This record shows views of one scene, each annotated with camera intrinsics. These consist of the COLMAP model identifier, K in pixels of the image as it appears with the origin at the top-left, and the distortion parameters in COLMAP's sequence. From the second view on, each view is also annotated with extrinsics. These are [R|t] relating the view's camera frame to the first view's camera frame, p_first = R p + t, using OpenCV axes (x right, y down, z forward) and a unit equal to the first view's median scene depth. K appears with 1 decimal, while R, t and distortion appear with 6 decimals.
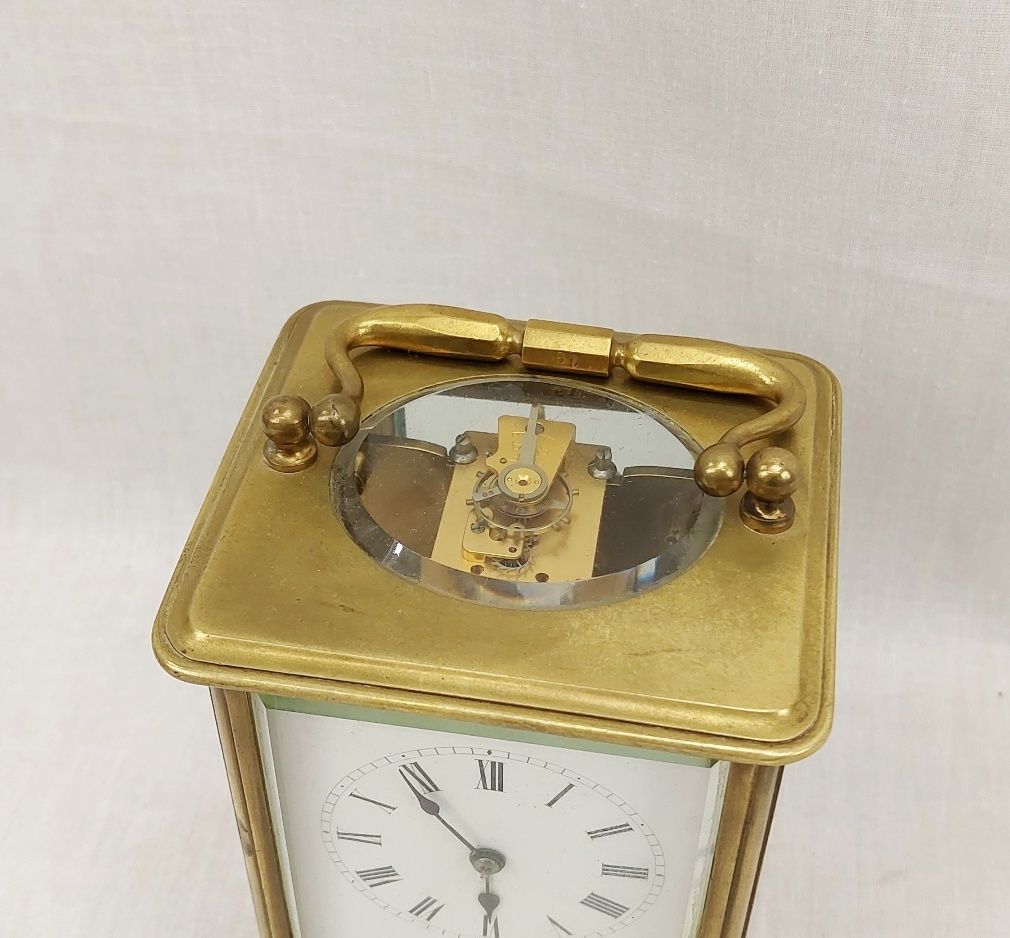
lens RADIAL K [[1572.0, 0, 505.0], [0, 1572.0, 469.0], [0, 0, 1]] dist [0.020469, -0.071982]
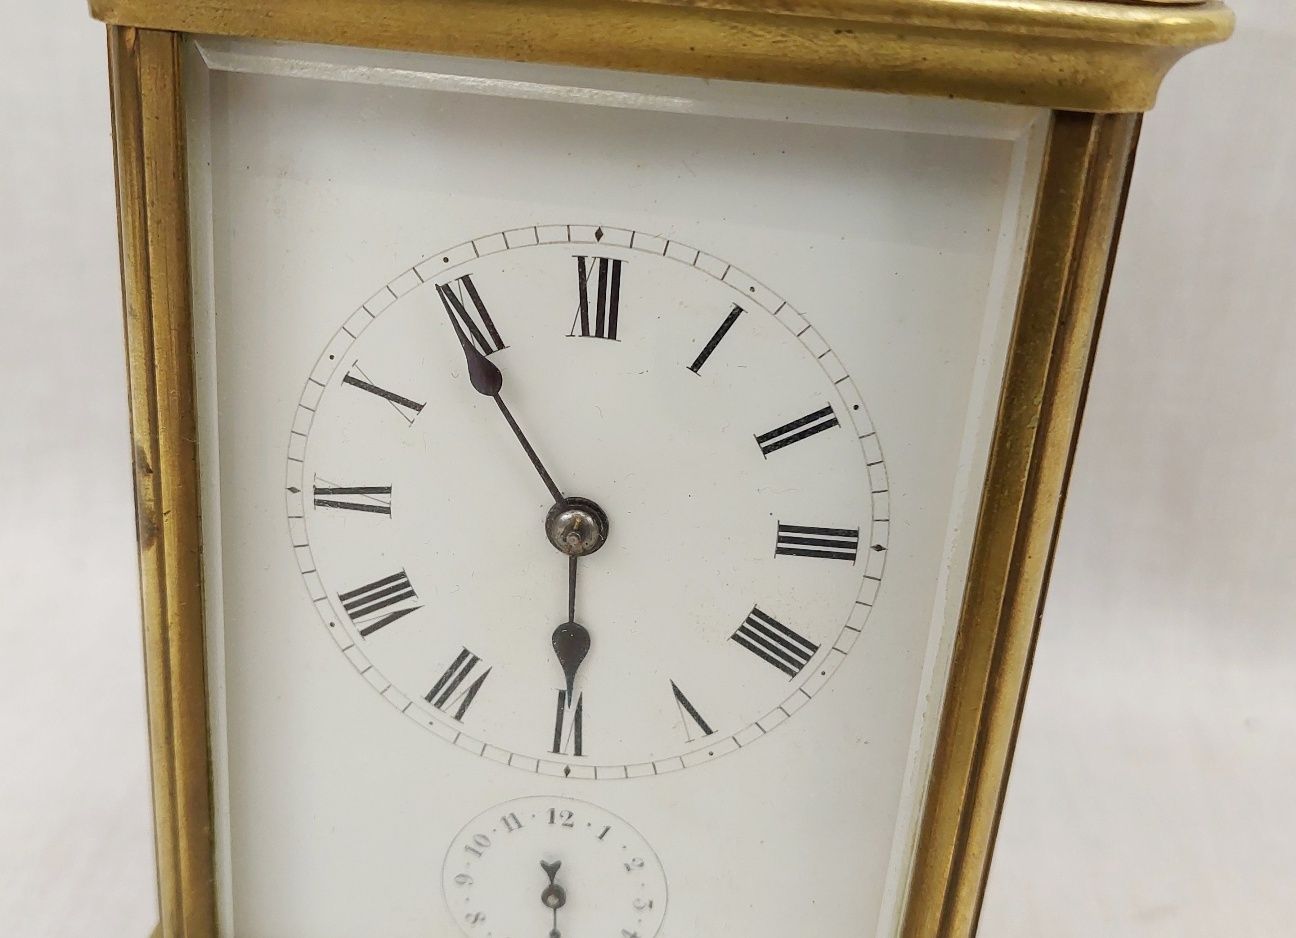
lens RADIAL K [[1568.4, 0, 621.3], [0, 1568.4, 468.1], [0, 0, 1]] dist [0.220889, -0.899117]
pose [[0.996760, 0.040362, 0.069567, -0.034518], [-0.012588, 0.932590, -0.360717, 0.420496], [-0.079437, 0.358673, 0.930077, 0.444075]]
